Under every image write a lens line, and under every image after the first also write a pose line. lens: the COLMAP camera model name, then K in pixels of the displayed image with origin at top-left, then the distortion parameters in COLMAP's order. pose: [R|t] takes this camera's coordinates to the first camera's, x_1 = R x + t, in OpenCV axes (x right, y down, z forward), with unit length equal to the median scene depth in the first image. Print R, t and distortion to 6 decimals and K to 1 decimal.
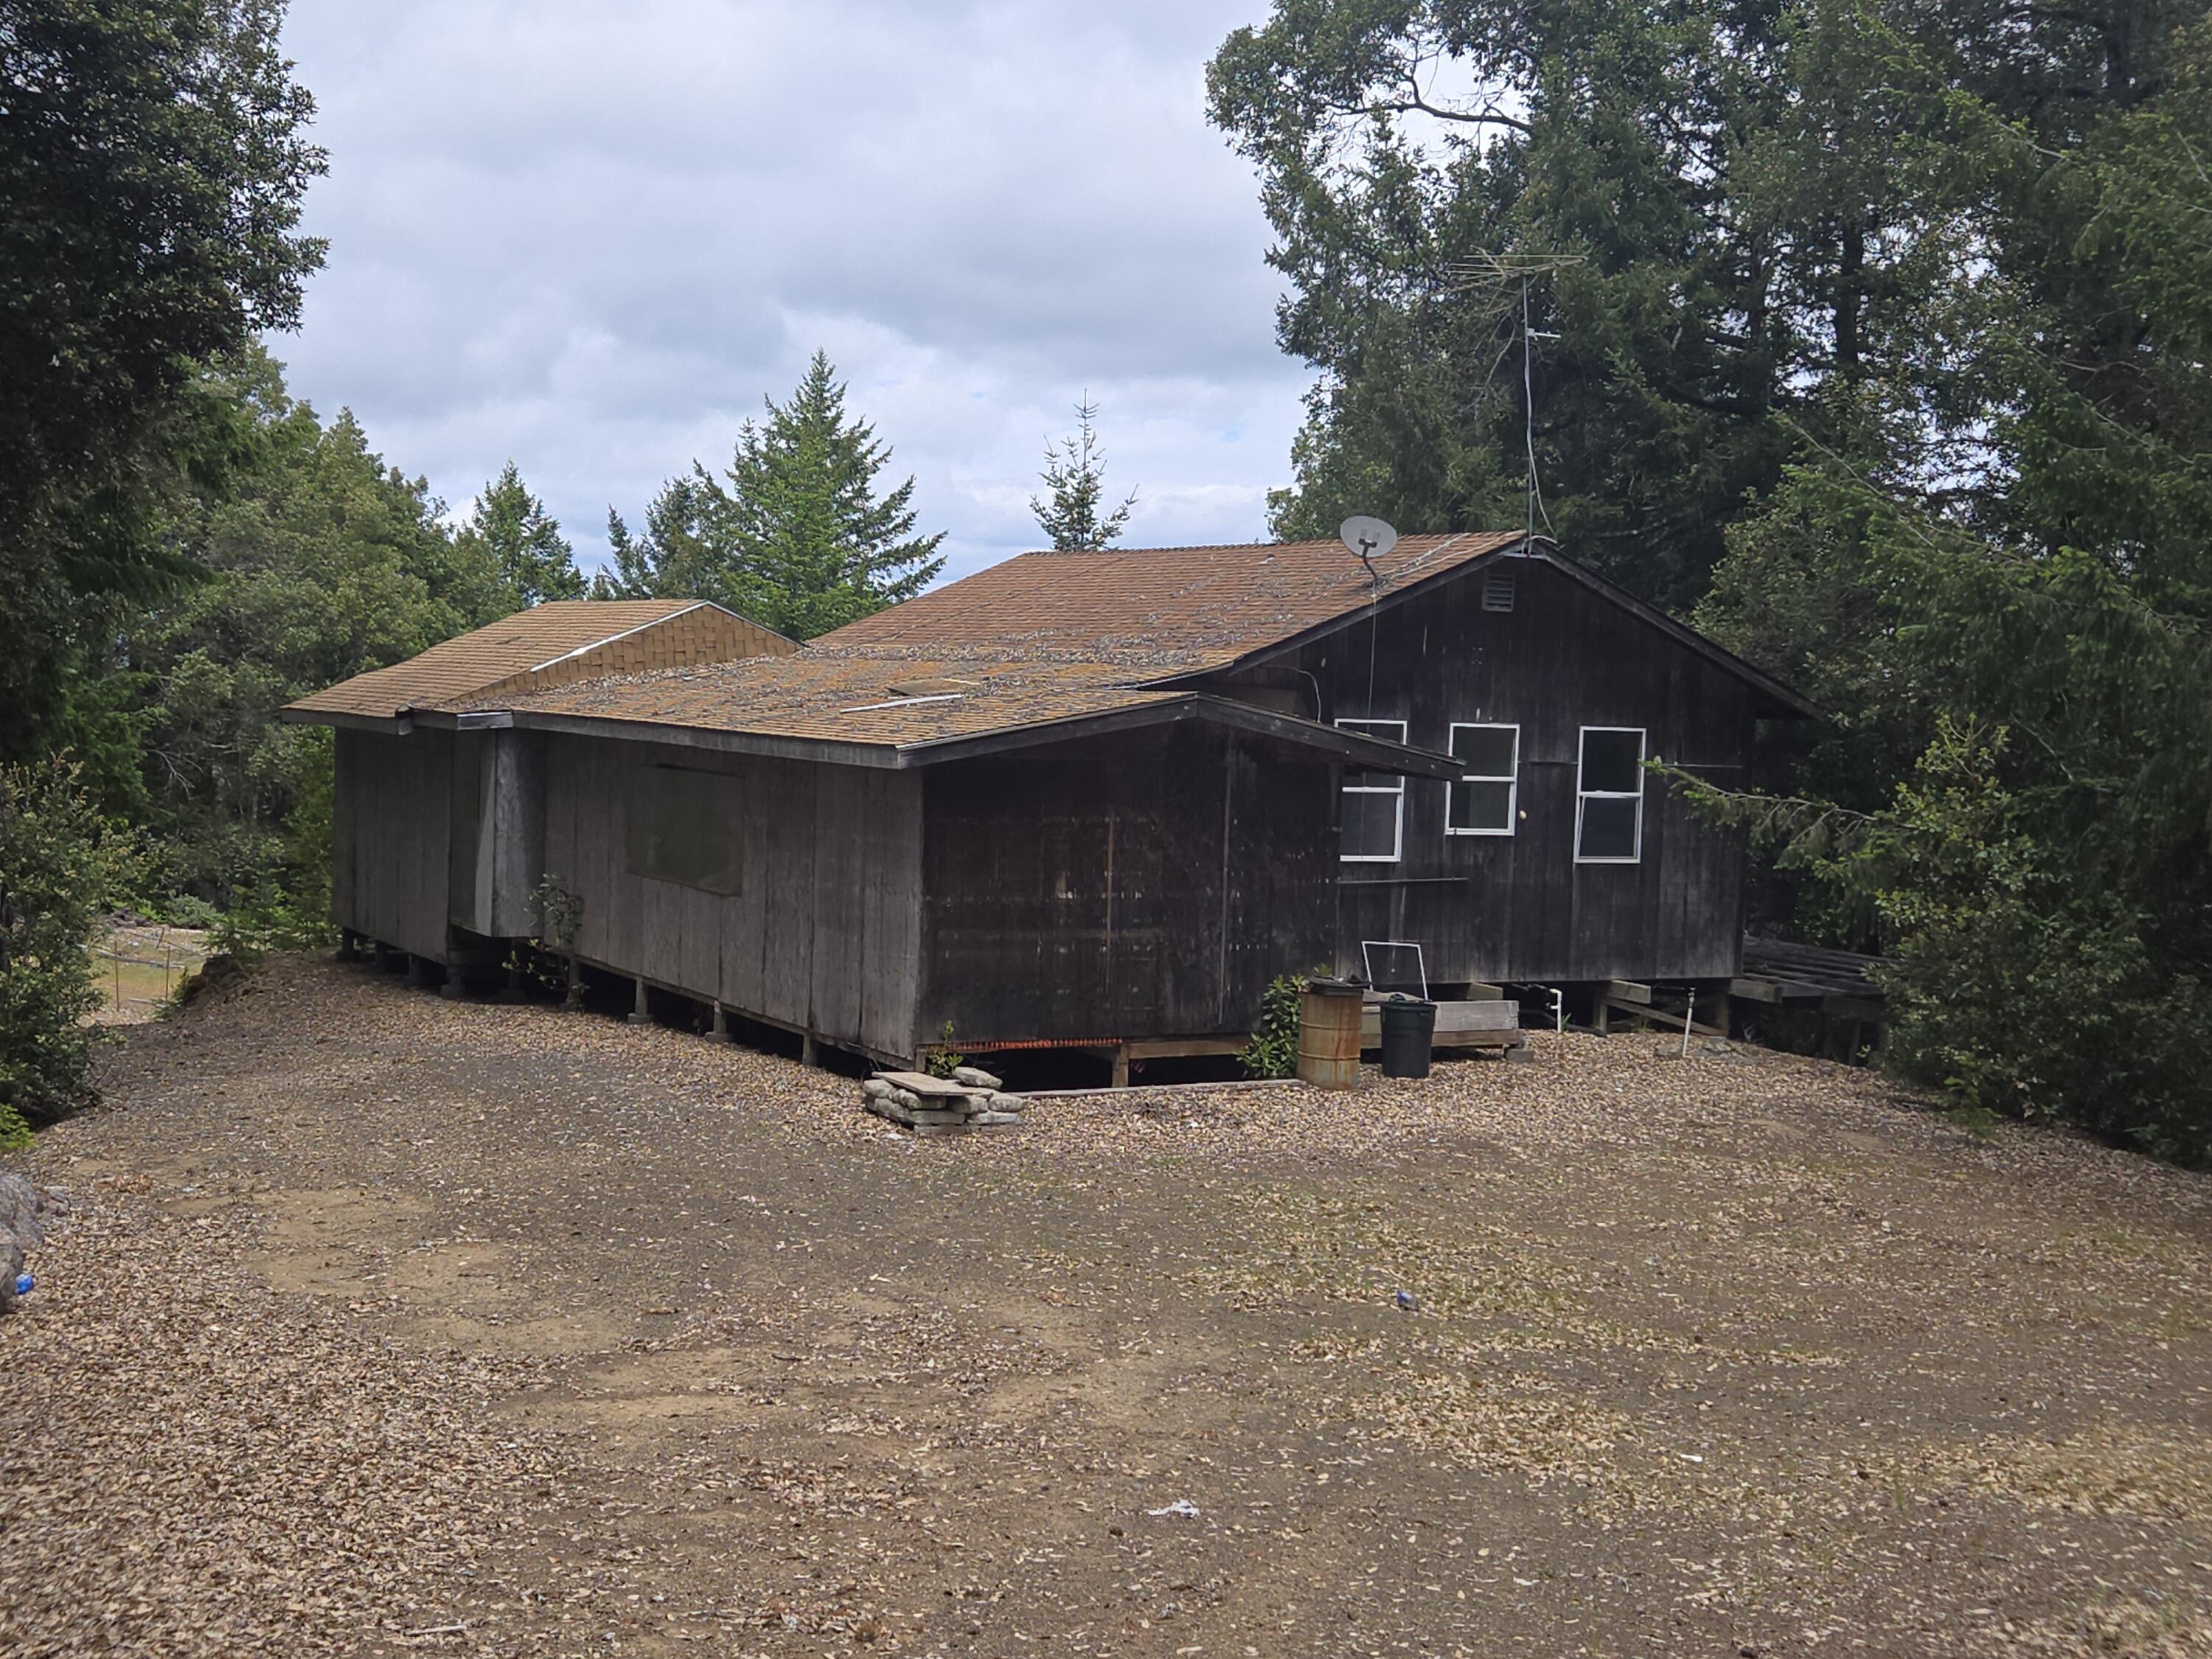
lens RADIAL K [[1480.8, 0, 1106.0], [0, 1480.8, 829.5], [0, 0, 1]] dist [0.002781, 0.000116]
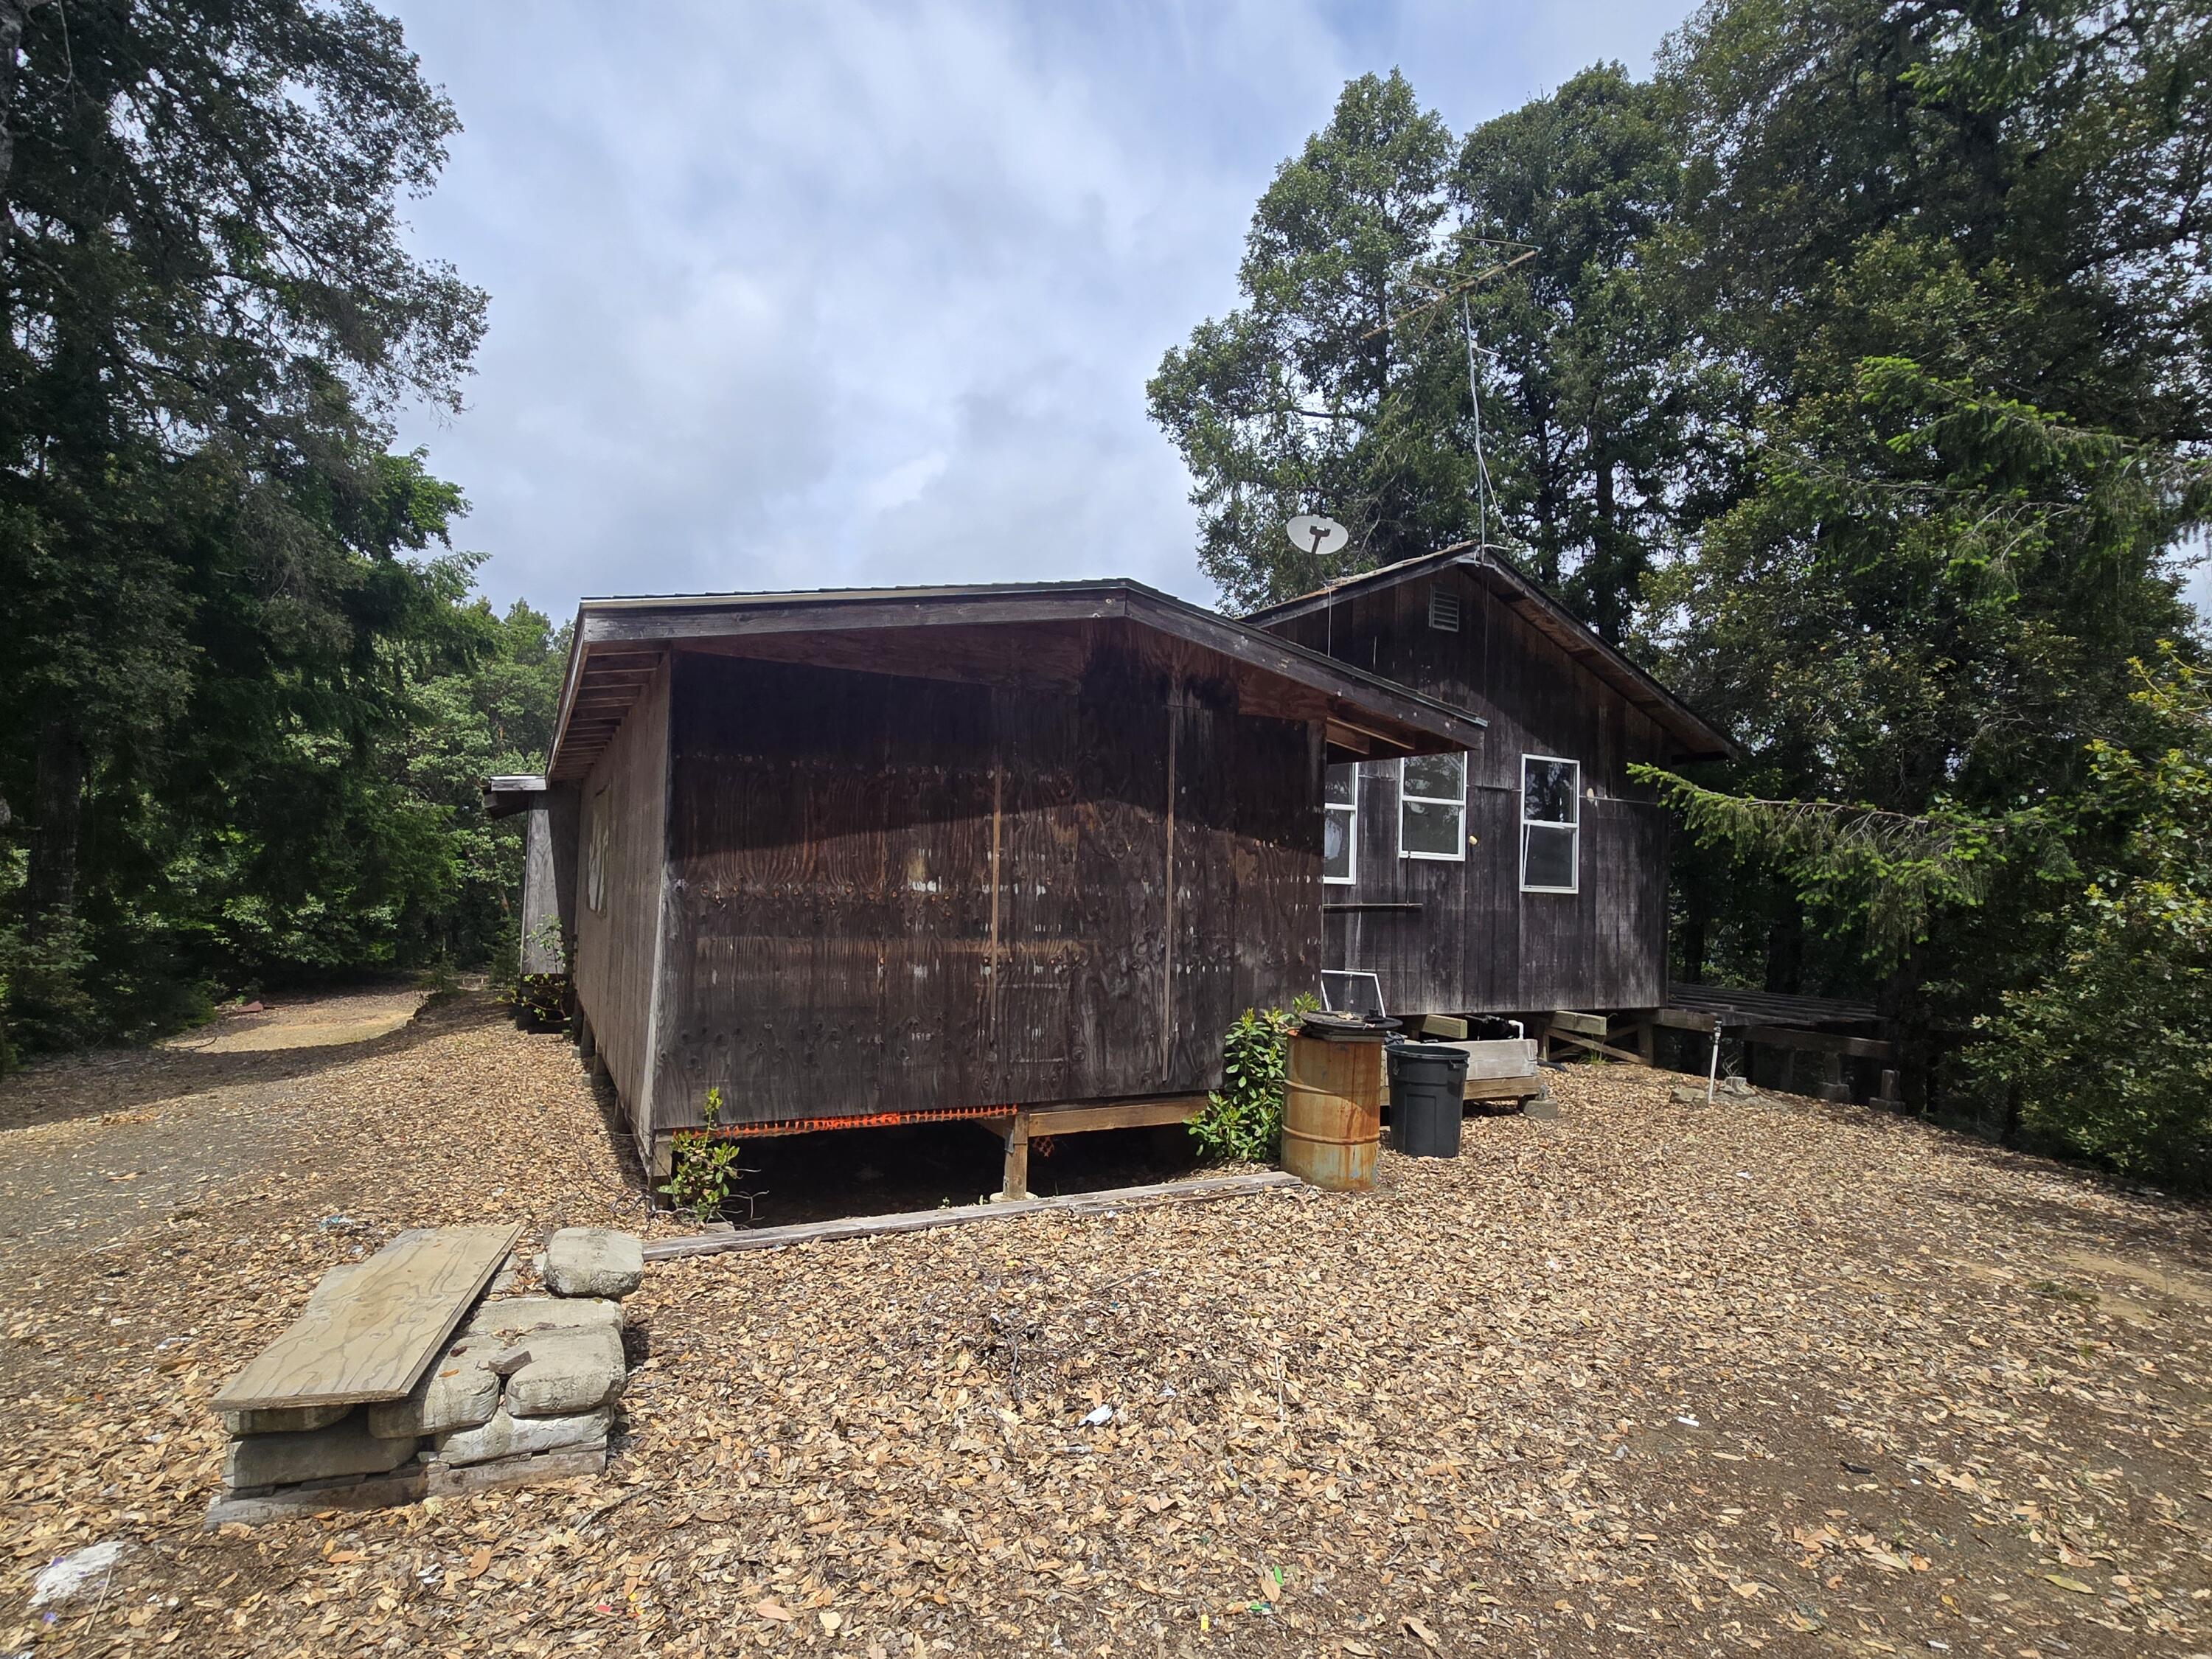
lens RADIAL K [[895.3, 0, 1078.7], [0, 895.3, 851.6], [0, 0, 1]] dist [-0.001624, -0.000048]
pose [[0.999876, -0.005081, -0.014938, 0.042799], [0.004005, 0.997455, -0.071187, 0.053113], [0.015262, 0.071118, 0.997351, 0.563456]]
